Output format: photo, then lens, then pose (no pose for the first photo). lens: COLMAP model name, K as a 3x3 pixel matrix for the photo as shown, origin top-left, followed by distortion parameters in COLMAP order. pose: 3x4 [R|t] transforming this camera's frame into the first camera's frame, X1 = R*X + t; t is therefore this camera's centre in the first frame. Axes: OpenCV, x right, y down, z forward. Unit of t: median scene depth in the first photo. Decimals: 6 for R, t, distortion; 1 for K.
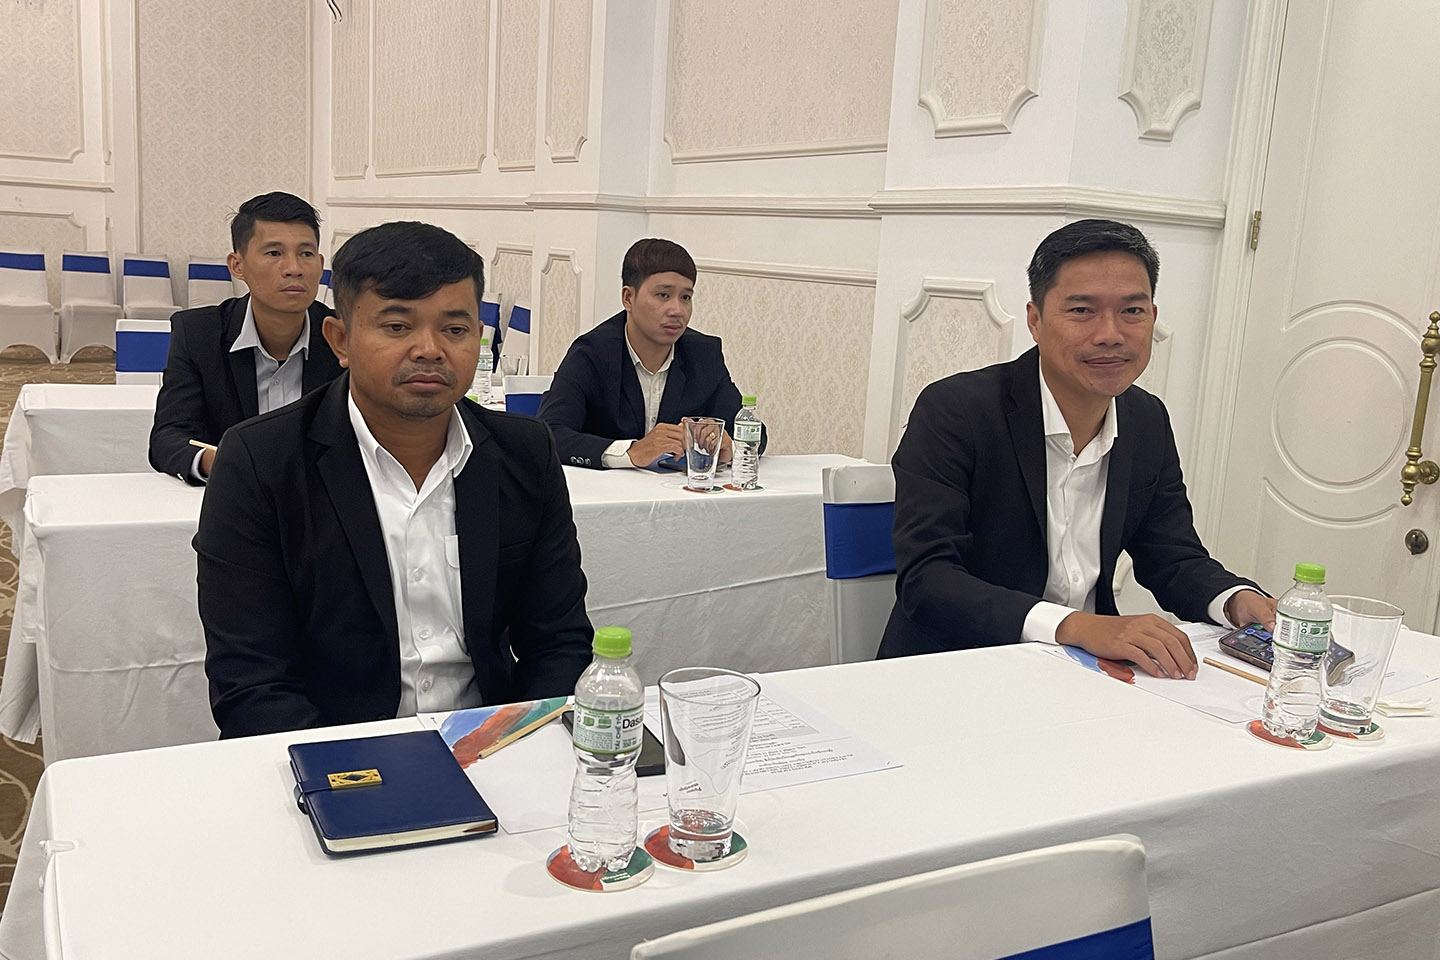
lens RADIAL K [[1296.6, 0, 709.7], [0, 1296.6, 459.0], [0, 0, 1]] dist [0.040733, -0.021391]
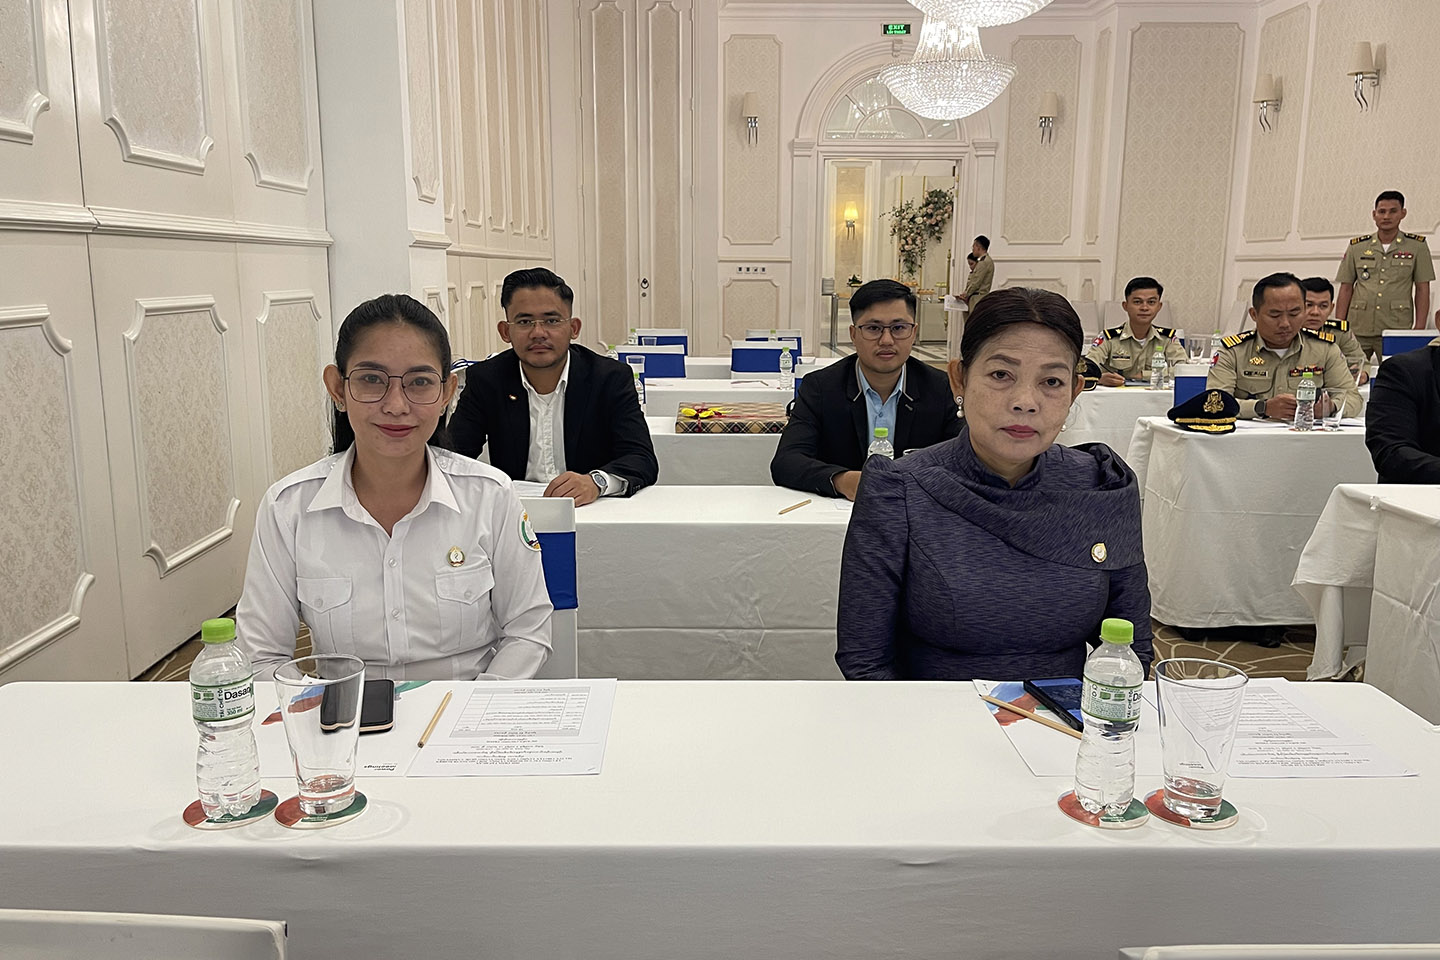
lens RADIAL K [[1169.0, 0, 742.5], [0, 1169.0, 464.1], [0, 0, 1]] dist [0.087929, -0.083096]
pose [[0.889966, 0.020535, -0.455564, -0.529955], [-0.026715, 0.999618, -0.007131, 0.152081], [0.455244, 0.018517, 0.890174, -1.177166]]
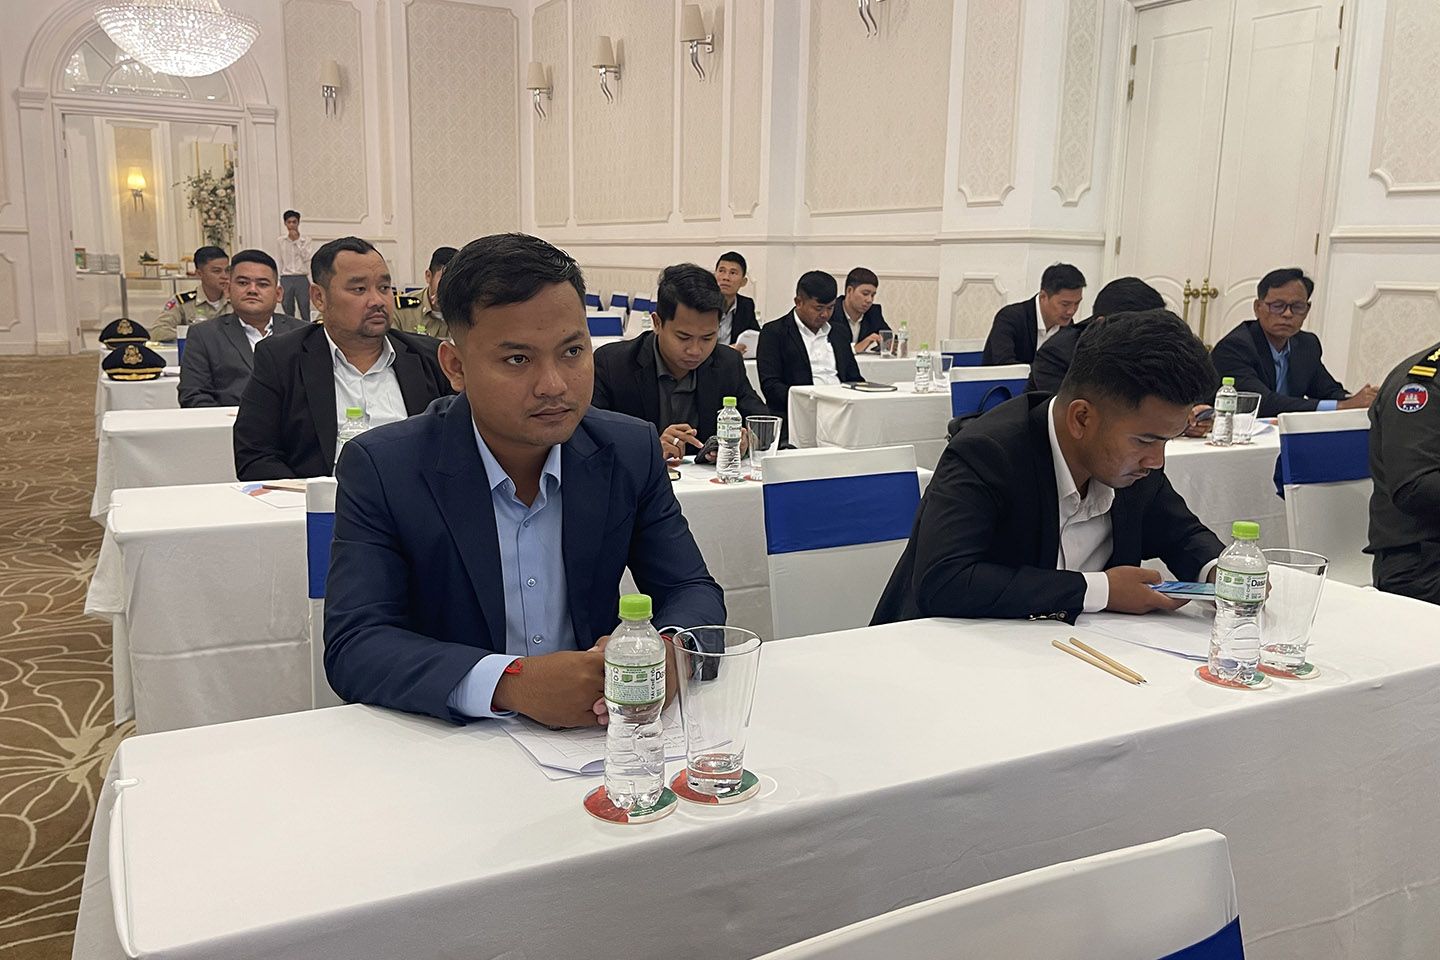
lens RADIAL K [[1179.0, 0, 710.3], [0, 1179.0, 466.4], [0, 0, 1]] dist [0.056336, -0.058904]
pose [[0.998998, -0.037332, -0.024685, -0.210205], [0.037553, 0.999258, 0.008541, 0.140417], [0.024348, -0.009459, 0.999659, -0.930581]]
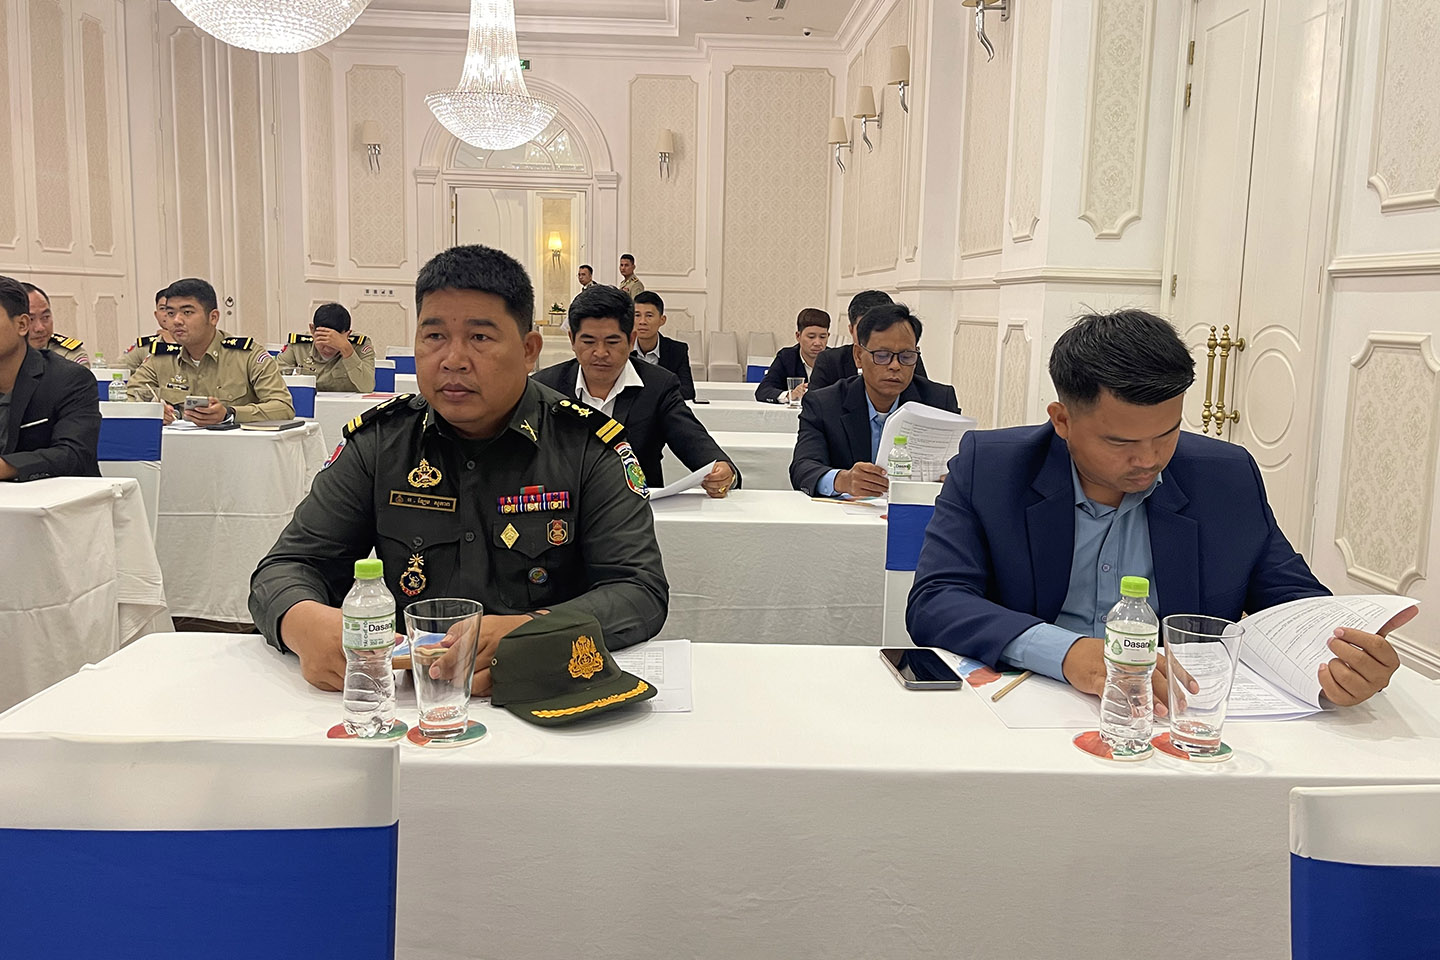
lens RADIAL K [[1148.3, 0, 728.7], [0, 1148.3, 451.1], [0, 0, 1]] dist [0.049764, -0.045123]
pose [[0.891486, 0.020260, -0.452594, 0.558791], [-0.045971, 0.997888, -0.045882, 0.136864], [0.450709, 0.061710, 0.890535, -0.600920]]
